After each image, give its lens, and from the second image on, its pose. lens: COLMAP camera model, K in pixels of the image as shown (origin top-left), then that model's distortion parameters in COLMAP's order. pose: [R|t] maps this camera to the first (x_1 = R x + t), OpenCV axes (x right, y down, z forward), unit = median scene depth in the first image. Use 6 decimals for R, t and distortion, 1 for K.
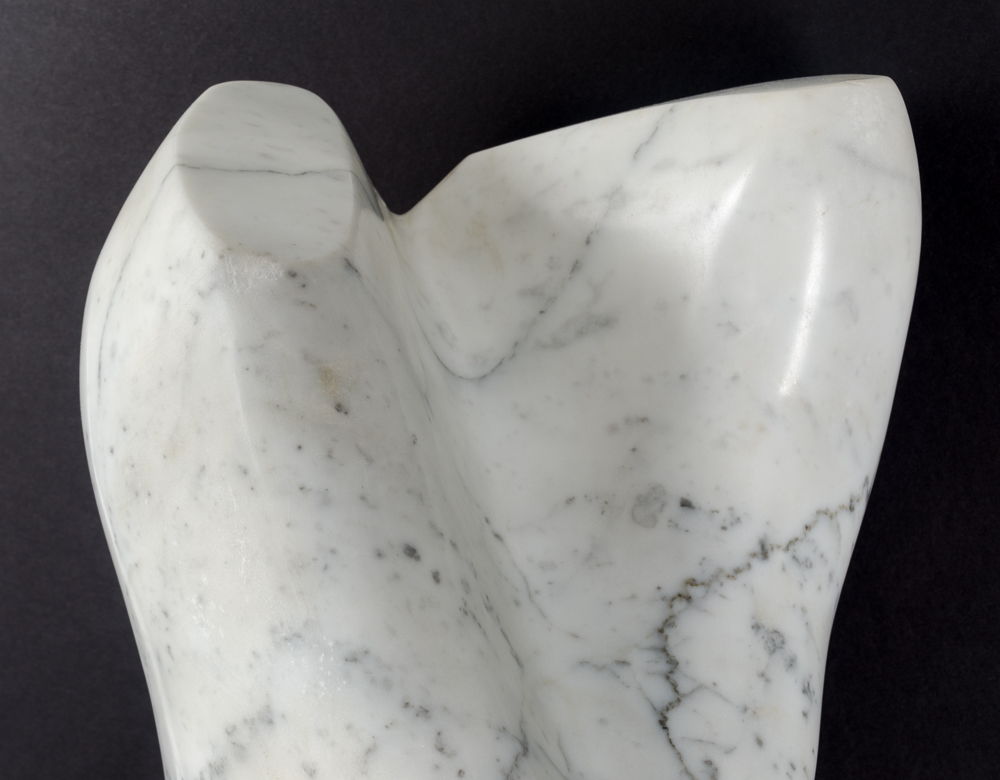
lens RADIAL K [[1425.2, 0, 473.1], [0, 1425.2, 388.5], [0, 0, 1]] dist [-0.000215, -0.012907]
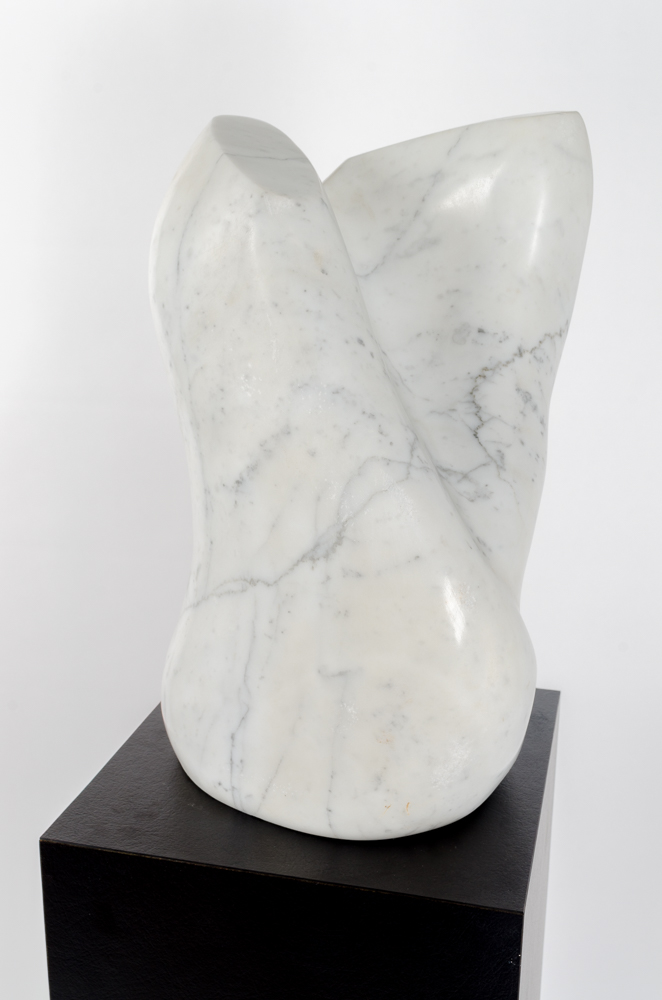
lens RADIAL K [[1223.0, 0, 331.0], [0, 1223.0, 500.0], [0, 0, 1]] dist [0.005352, 0.005169]
pose [[0.990188, -0.034772, 0.135347, -0.299488], [0.027428, 0.998068, 0.055748, 0.219050], [-0.137024, -0.051489, 0.989229, -0.672222]]
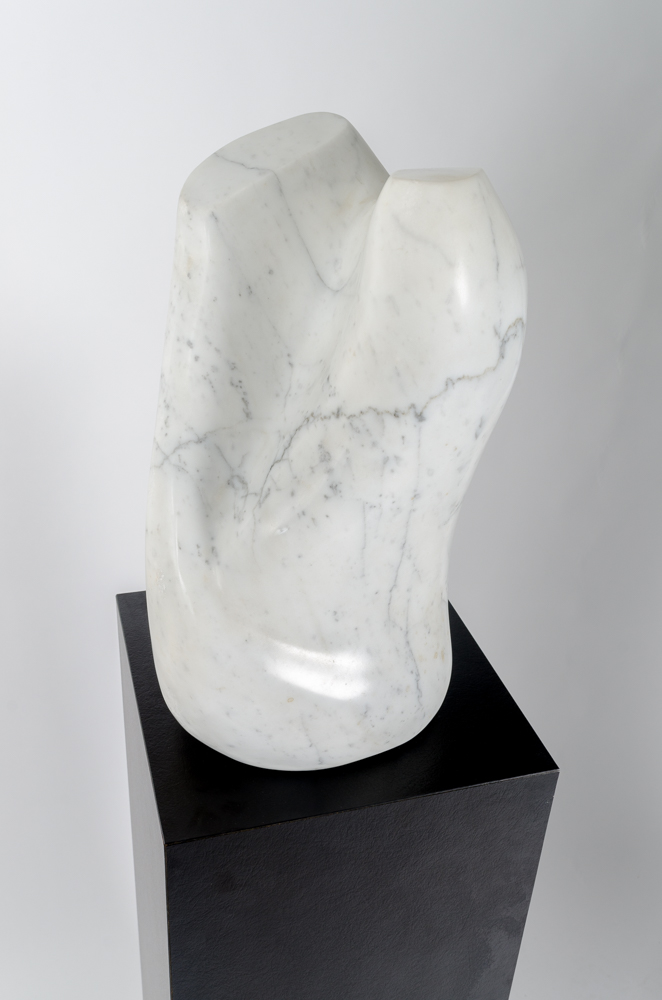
lens RADIAL K [[1016.7, 0, 331.0], [0, 1016.7, 500.0], [0, 0, 1]] dist [-0.004802, 0.000262]
pose [[0.567140, 0.435394, -0.699131, 1.237836], [-0.236392, 0.899185, 0.368218, -0.293827], [0.788968, -0.043562, 0.612888, 0.133448]]
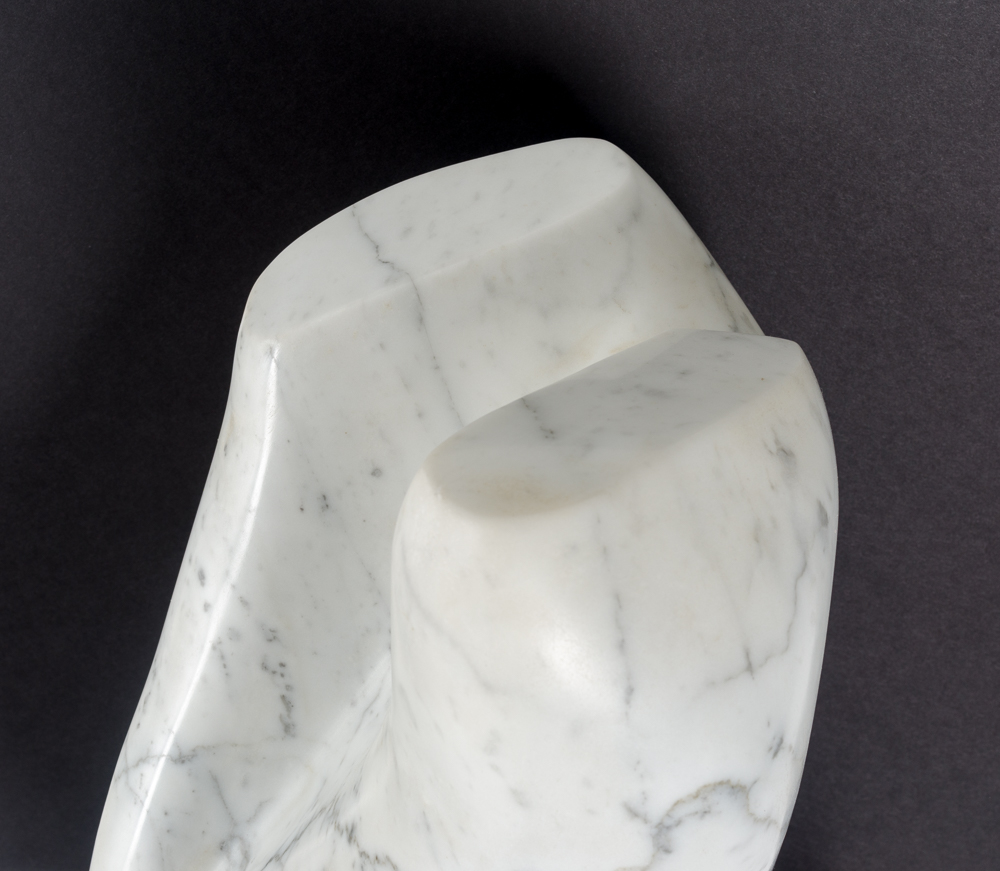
lens RADIAL K [[1620.6, 0, 500.0], [0, 1620.6, 435.5], [0, 0, 1]] dist [-0.017348, 0.102458]
pose [[0.136616, 0.554453, -0.820925, 0.968020], [-0.250371, 0.821116, 0.512916, -0.692271], [0.958463, 0.135463, 0.250997, 0.795278]]
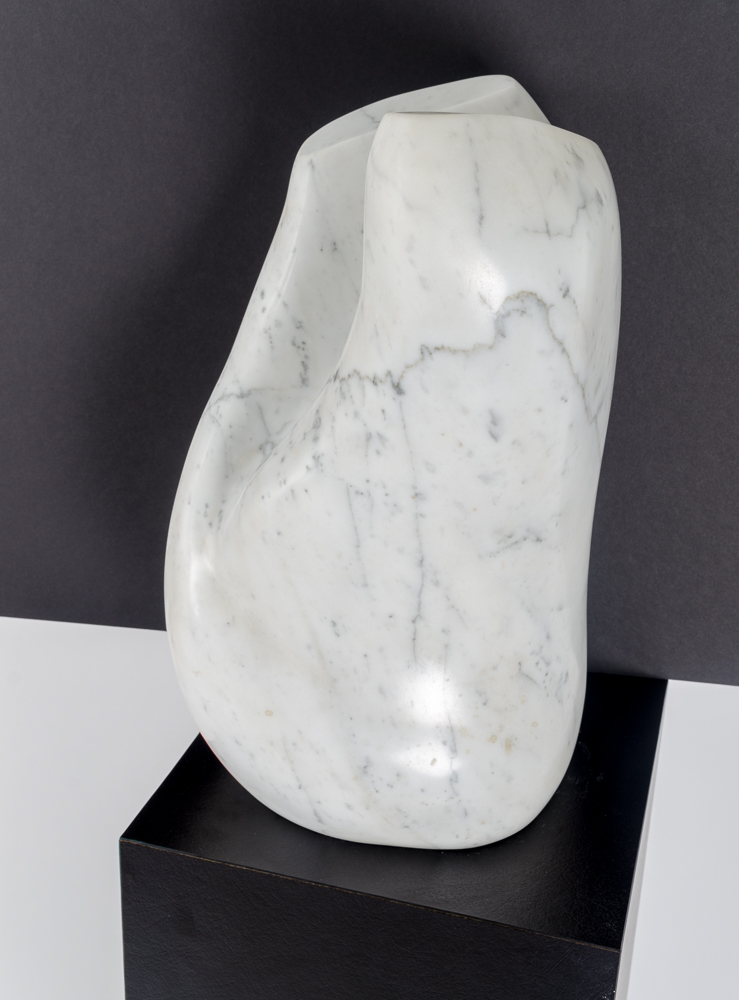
lens RADIAL K [[1360.7, 0, 373.2], [0, 1360.7, 448.9], [0, 0, 1]] dist [-0.001717, 0.013377]
pose [[0.032444, 0.365010, -0.930438, 1.785277], [-0.260699, 0.901793, 0.344682, -0.389352], [0.964875, 0.231382, 0.124415, 0.867692]]
